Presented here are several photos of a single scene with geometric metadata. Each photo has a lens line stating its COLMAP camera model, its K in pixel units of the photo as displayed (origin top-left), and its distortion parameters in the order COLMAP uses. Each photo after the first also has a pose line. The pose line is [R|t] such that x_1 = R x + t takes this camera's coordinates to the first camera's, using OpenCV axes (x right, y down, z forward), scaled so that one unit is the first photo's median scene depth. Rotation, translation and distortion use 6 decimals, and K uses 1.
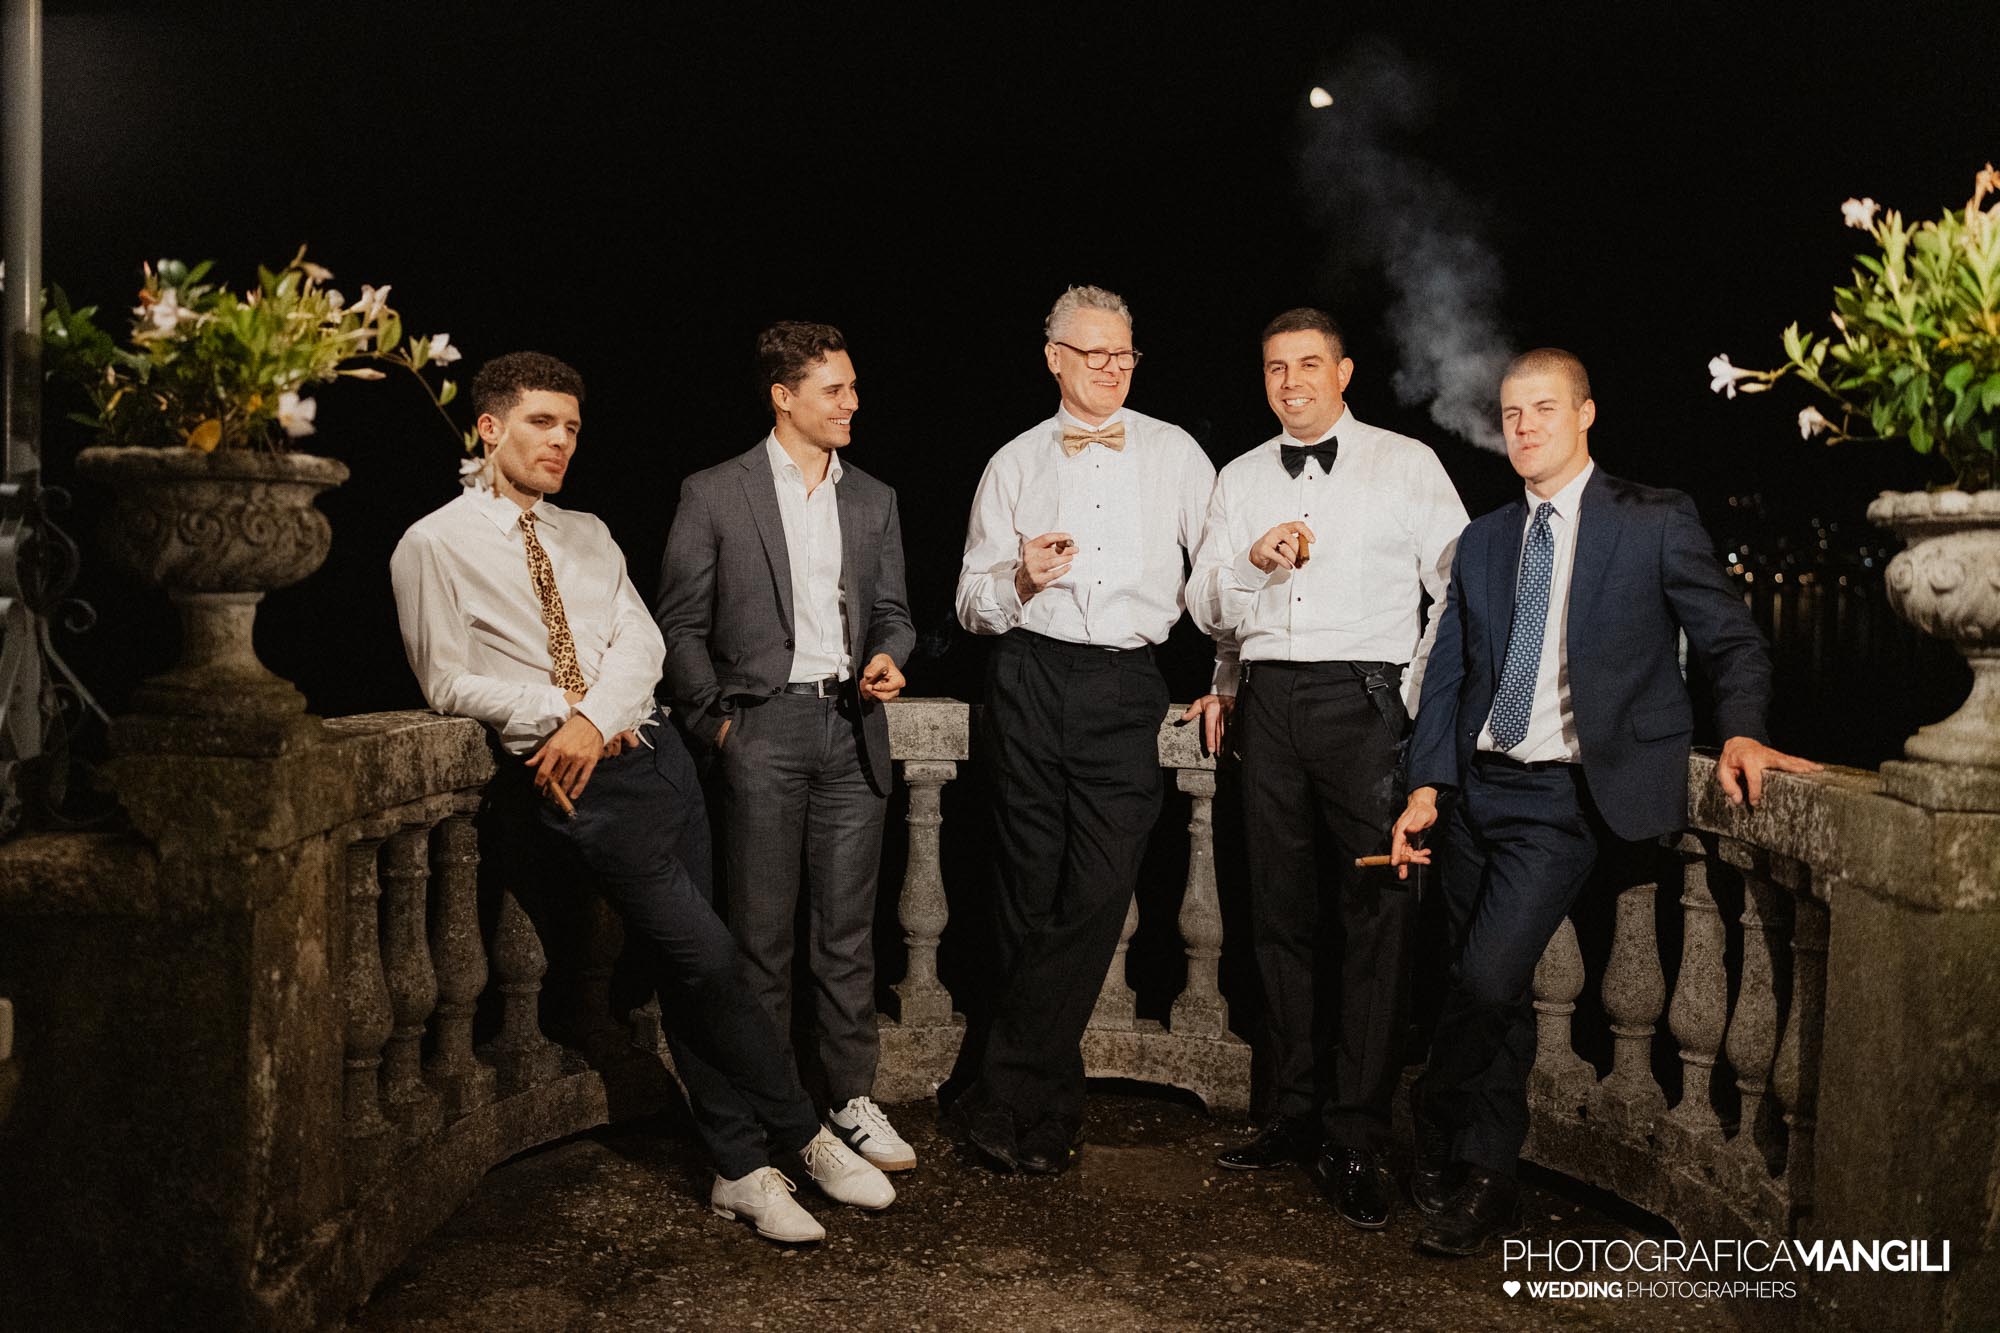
lens RADIAL K [[1885.0, 0, 979.7], [0, 1885.0, 631.1], [0, 0, 1]] dist [-0.007359, -0.002813]
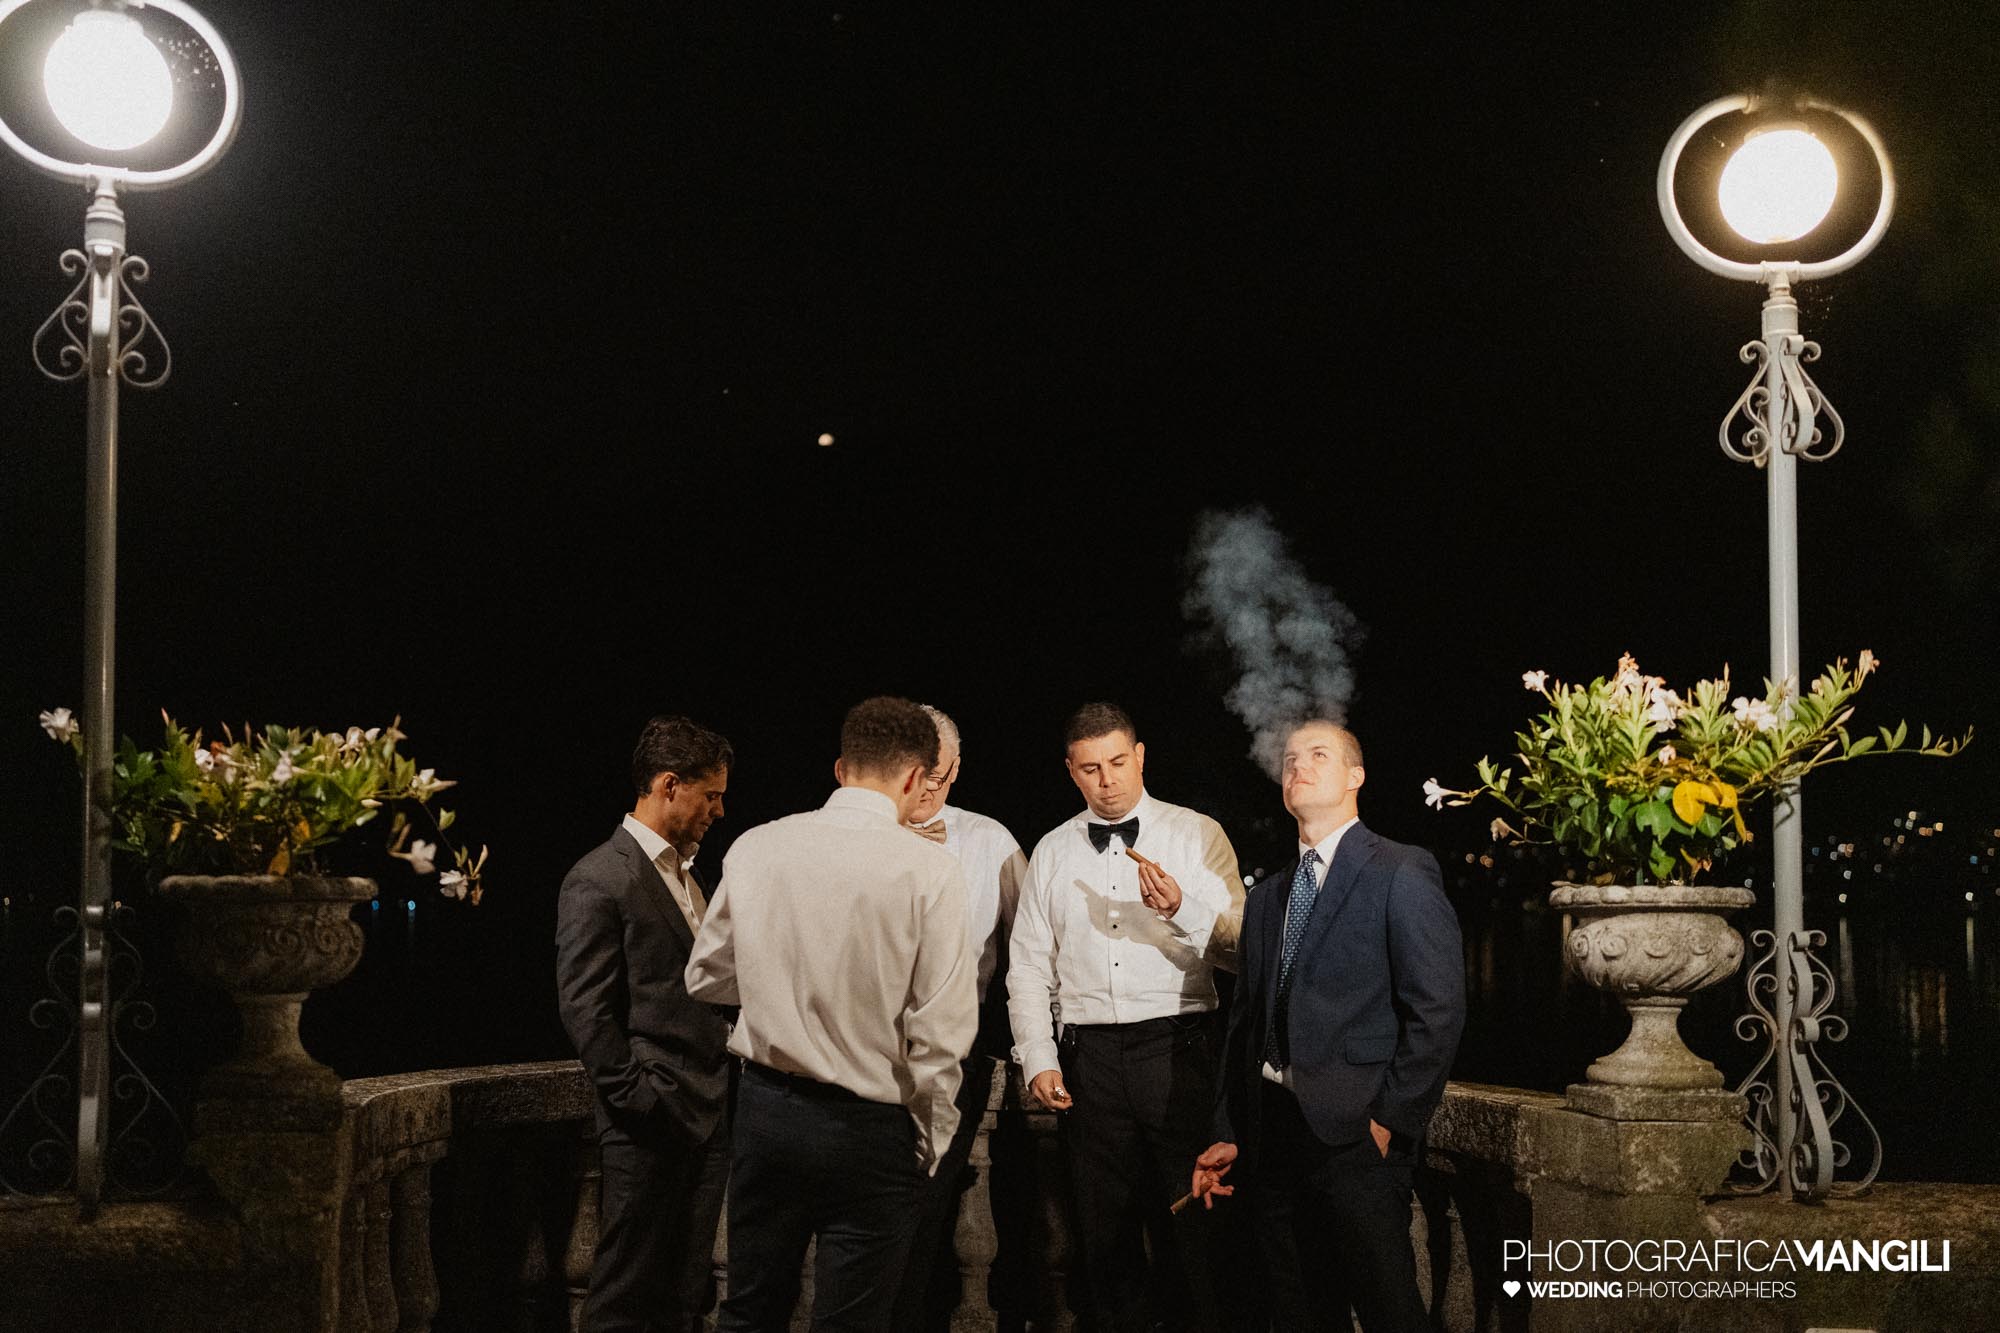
lens RADIAL K [[1972.9, 0, 812.7], [0, 1972.9, 785.4], [0, 0, 1]] dist [-0.001974, -0.020489]
pose [[0.985833, -0.011102, 0.167360, -0.284593], [0.026056, 0.995831, -0.087419, -0.034417], [-0.165692, 0.090541, 0.982013, -0.306648]]
